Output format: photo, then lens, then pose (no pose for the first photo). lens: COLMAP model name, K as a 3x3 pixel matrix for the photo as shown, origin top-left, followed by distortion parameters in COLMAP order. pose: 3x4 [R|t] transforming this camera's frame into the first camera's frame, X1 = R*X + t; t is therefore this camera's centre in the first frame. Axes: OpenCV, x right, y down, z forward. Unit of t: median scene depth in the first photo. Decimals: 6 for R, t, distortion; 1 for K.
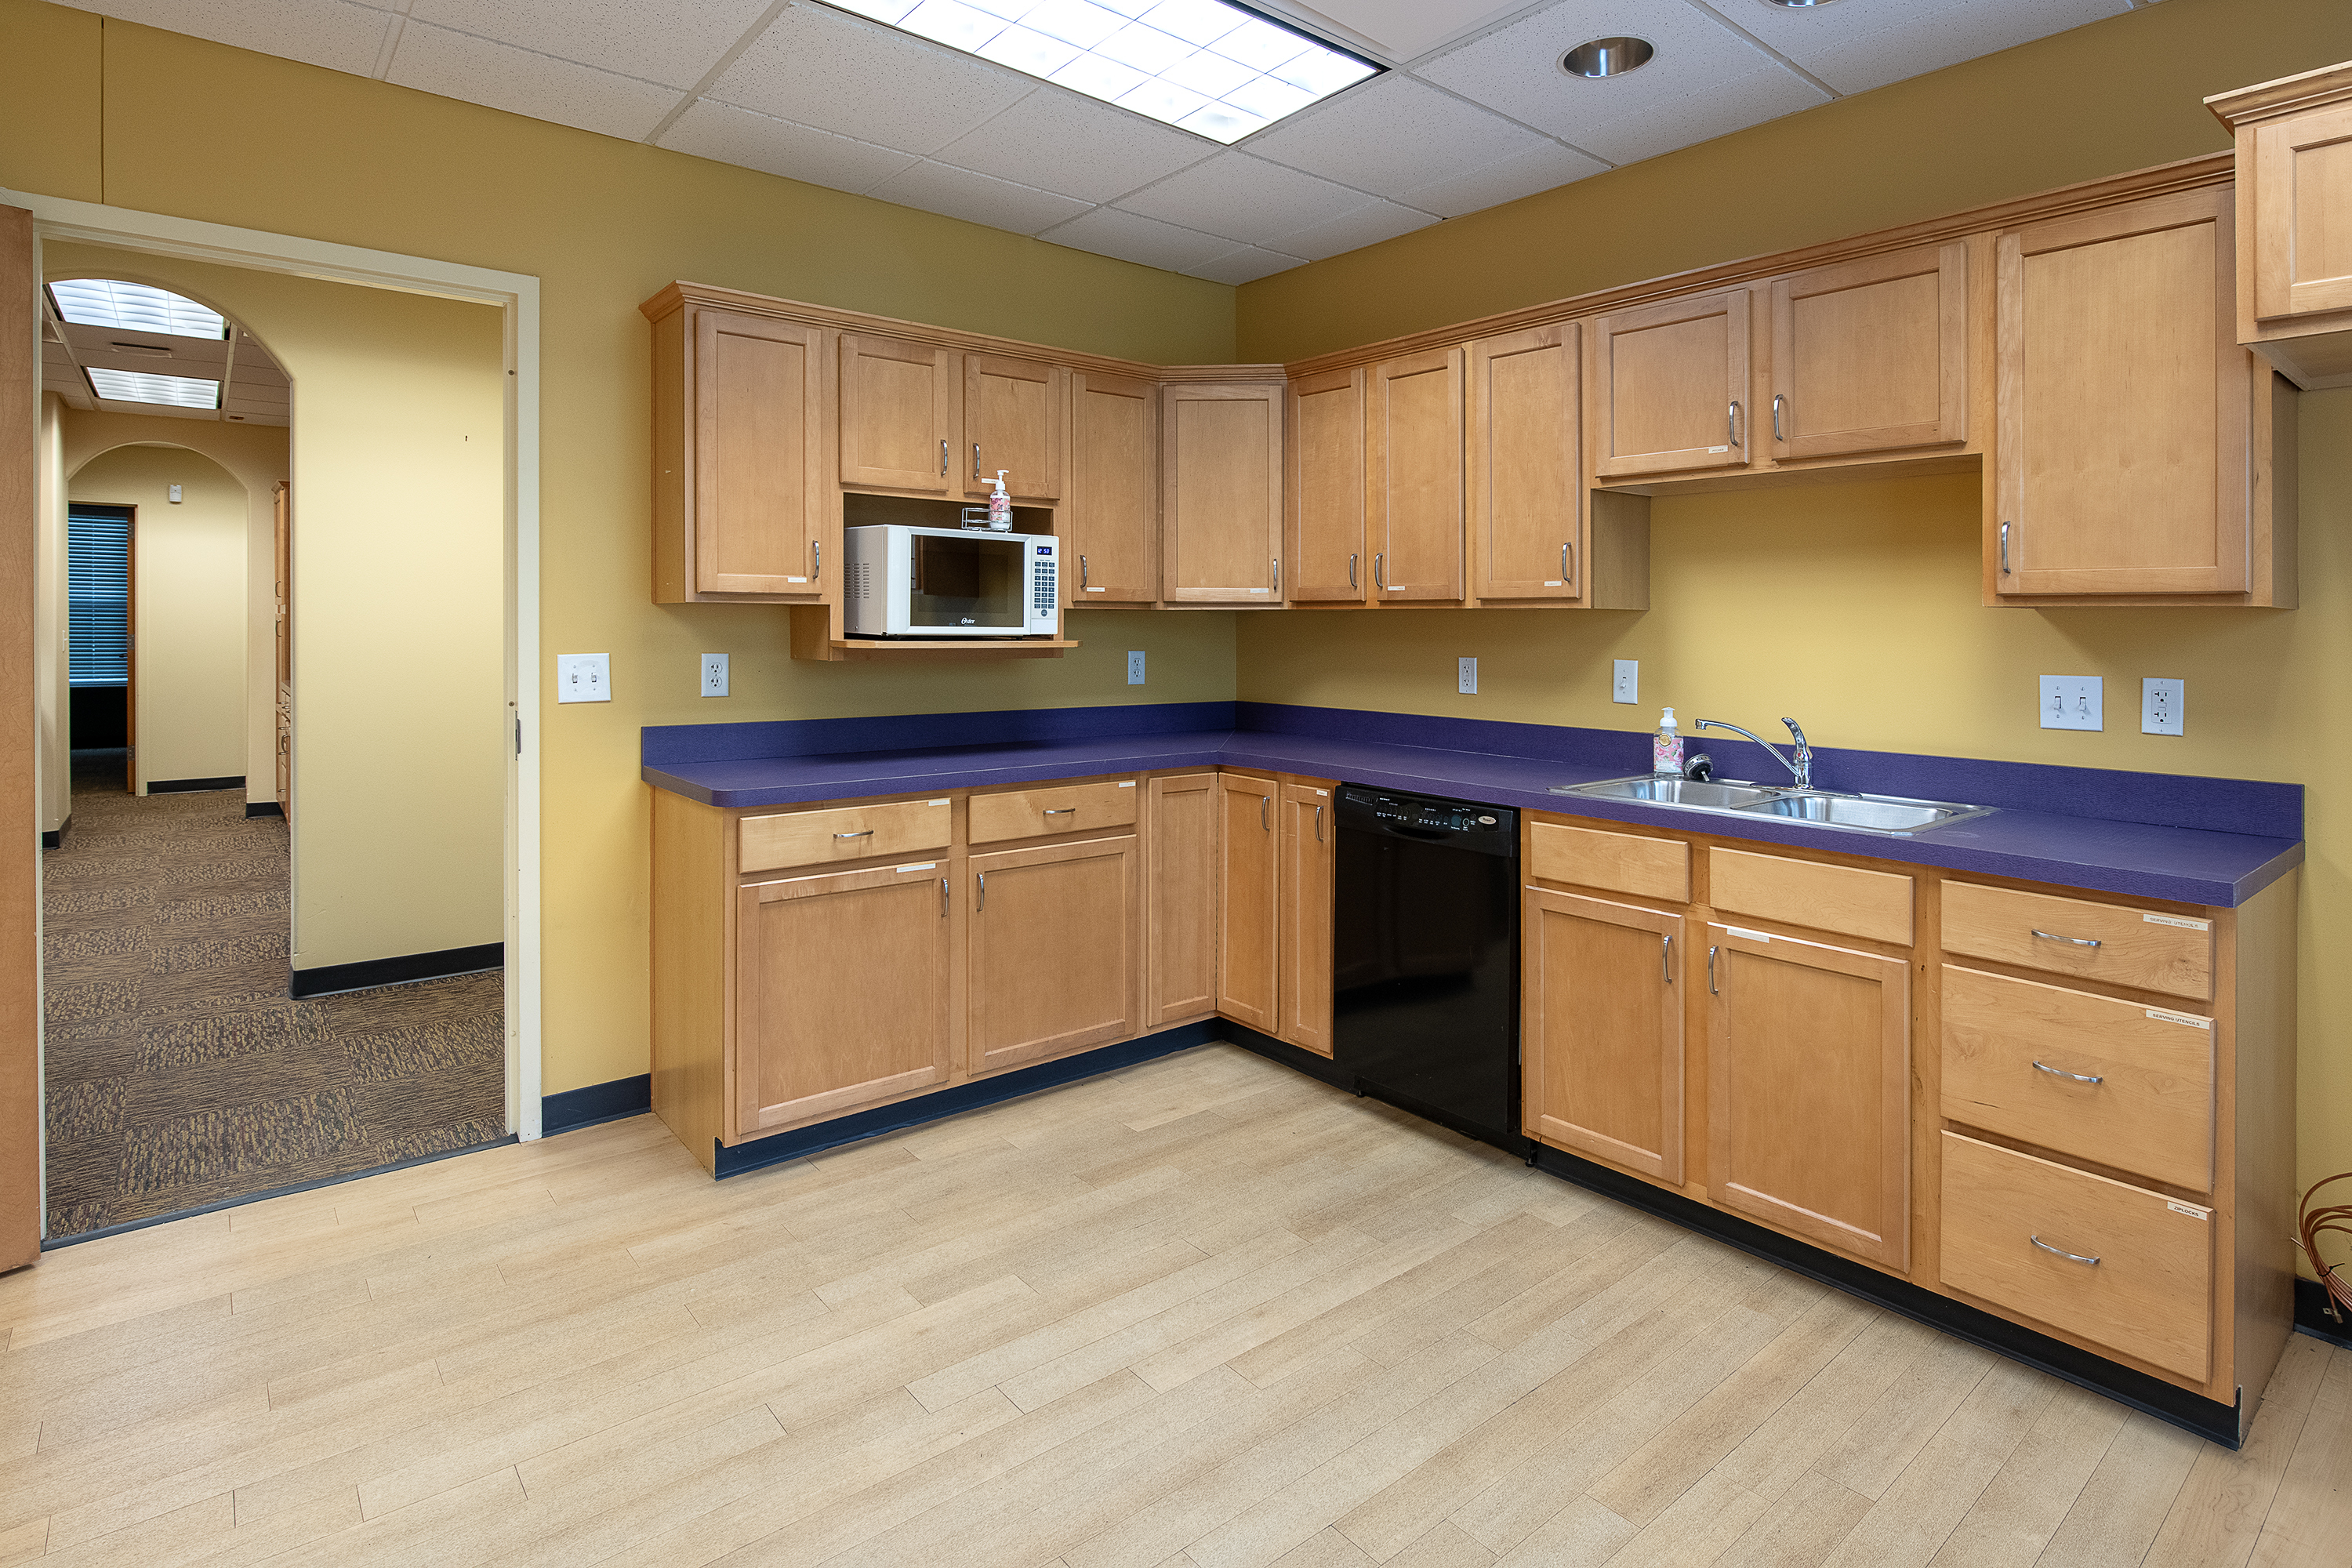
lens RADIAL K [[1287.2, 0, 1178.0], [0, 1287.2, 629.3], [0, 0, 1]] dist [0.000054, 0.000012]
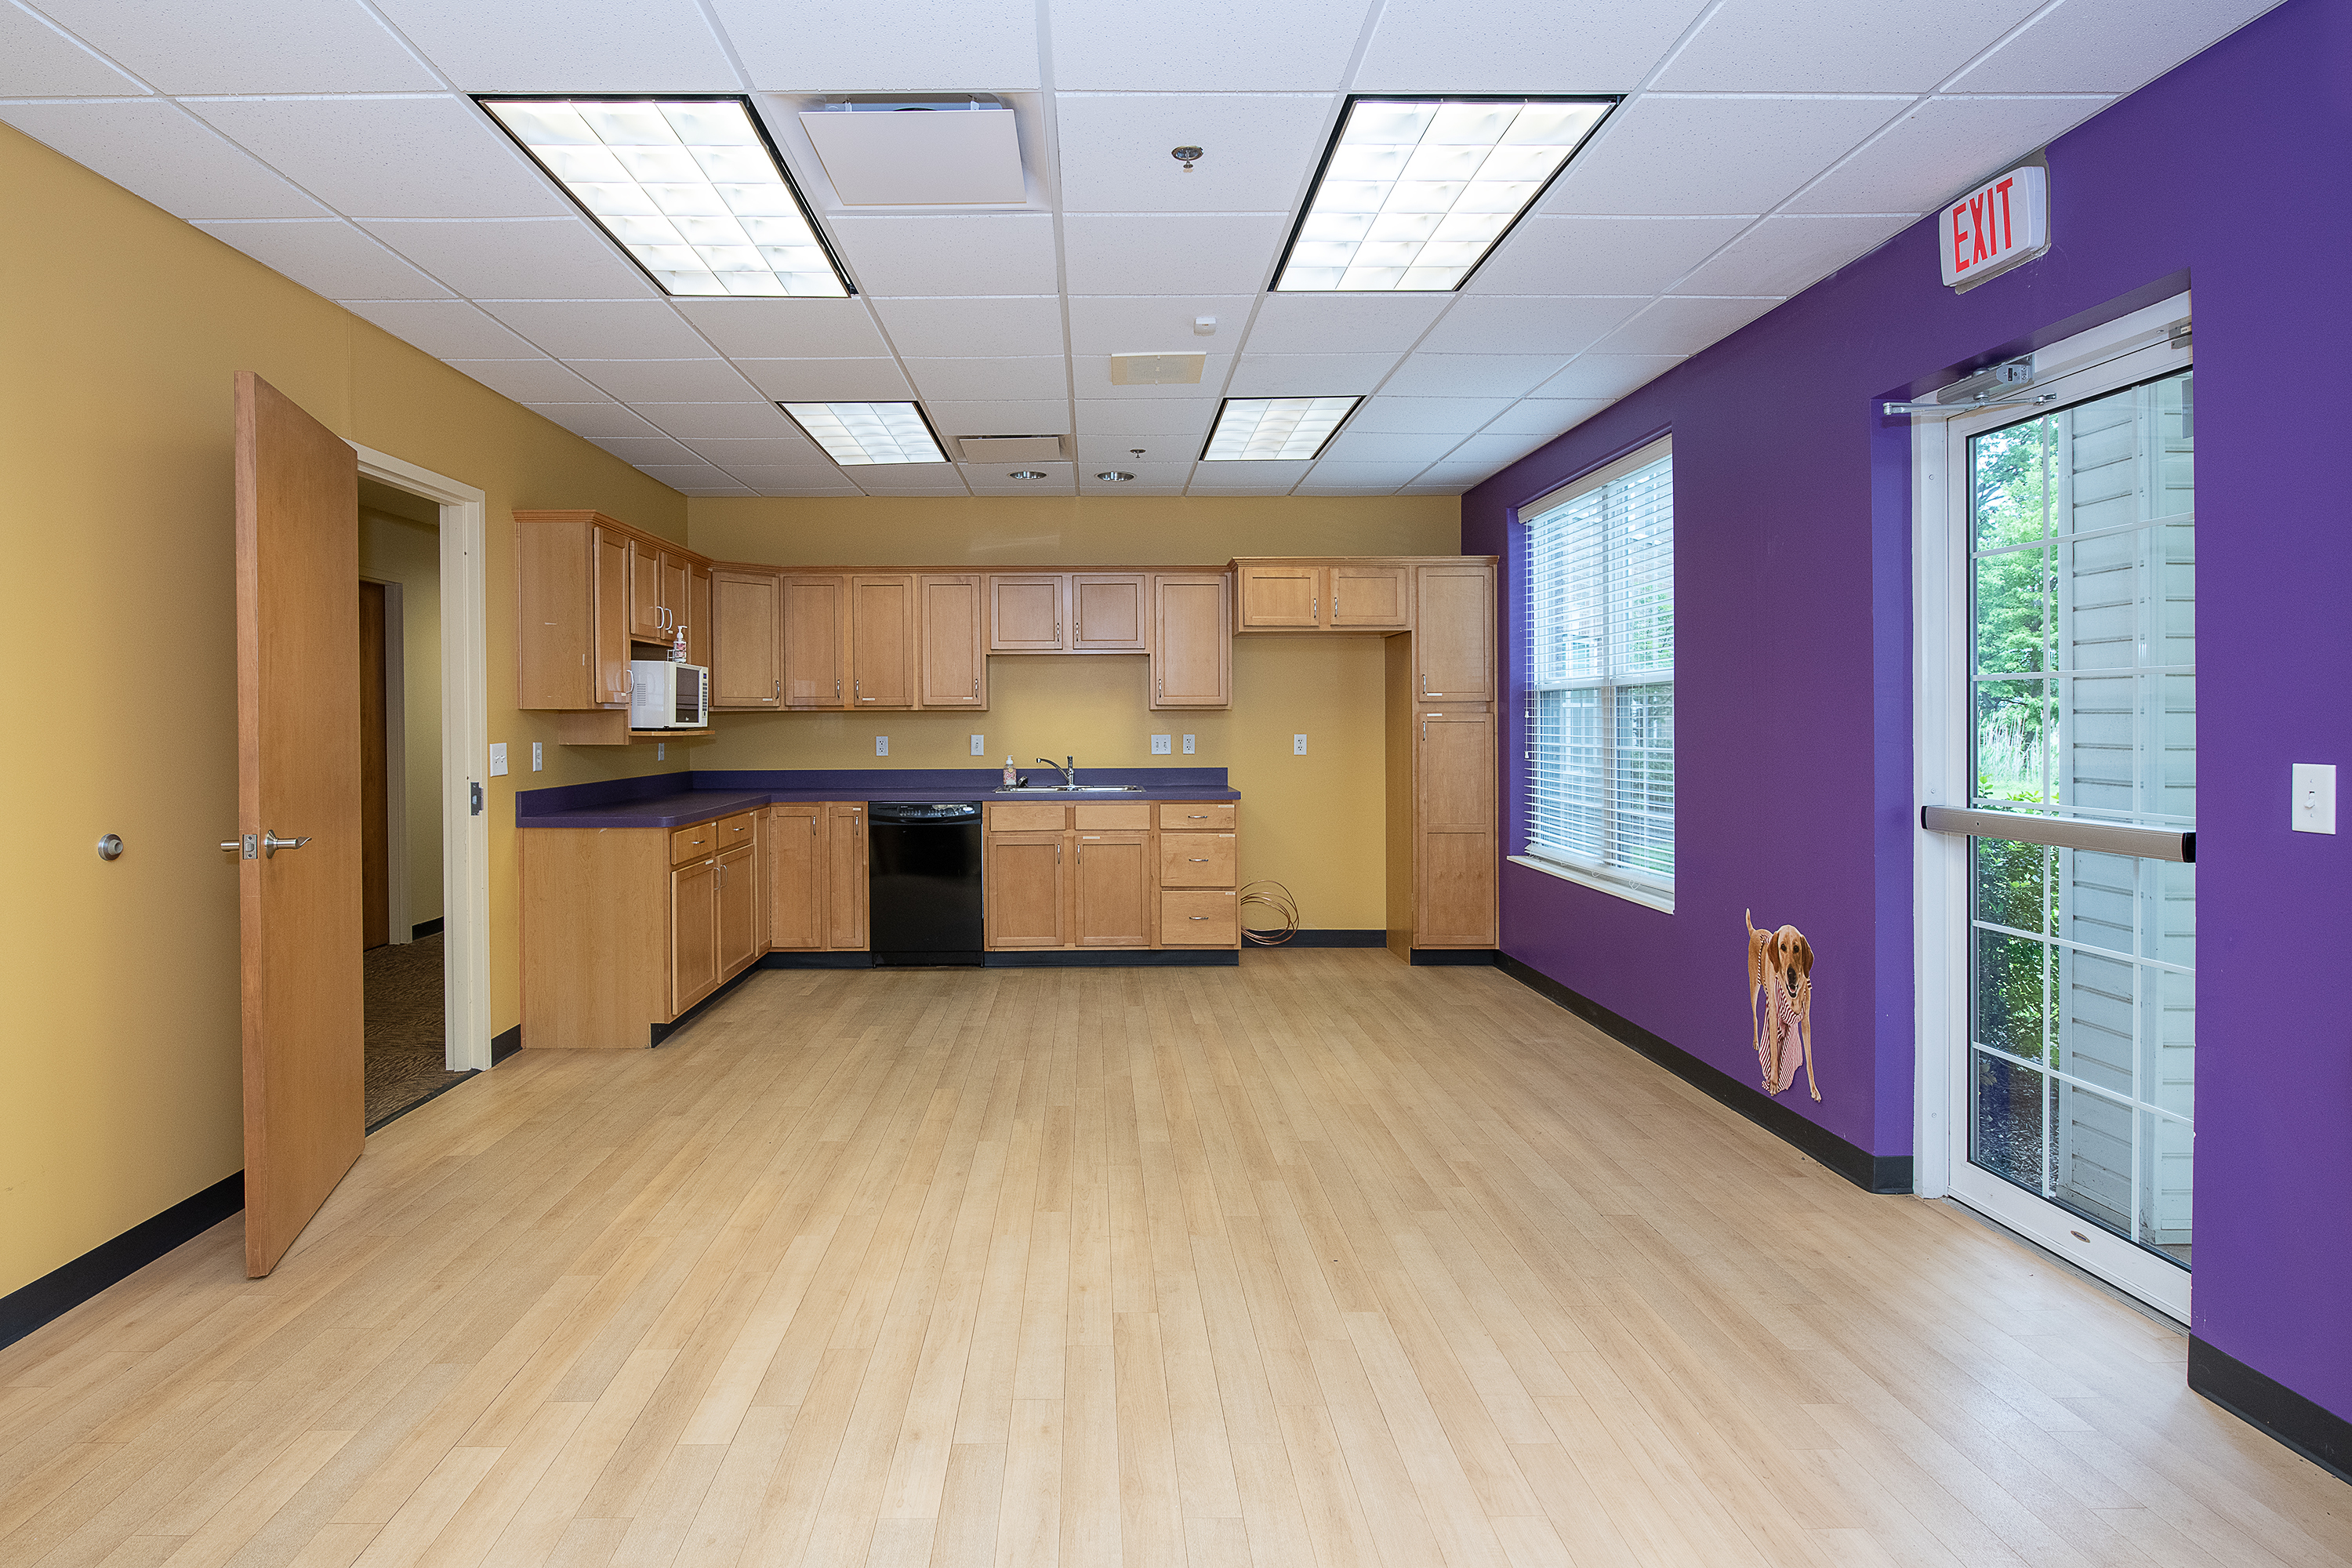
lens RADIAL K [[1201.9, 0, 1166.2], [0, 1201.9, 728.2], [0, 0, 1]] dist [-0.000134, -0.000003]
pose [[0.604374, -0.011618, 0.796616, -1.193278], [0.015443, 0.999877, 0.002866, 0.014366], [-0.796551, 0.010570, 0.604479, -0.491731]]
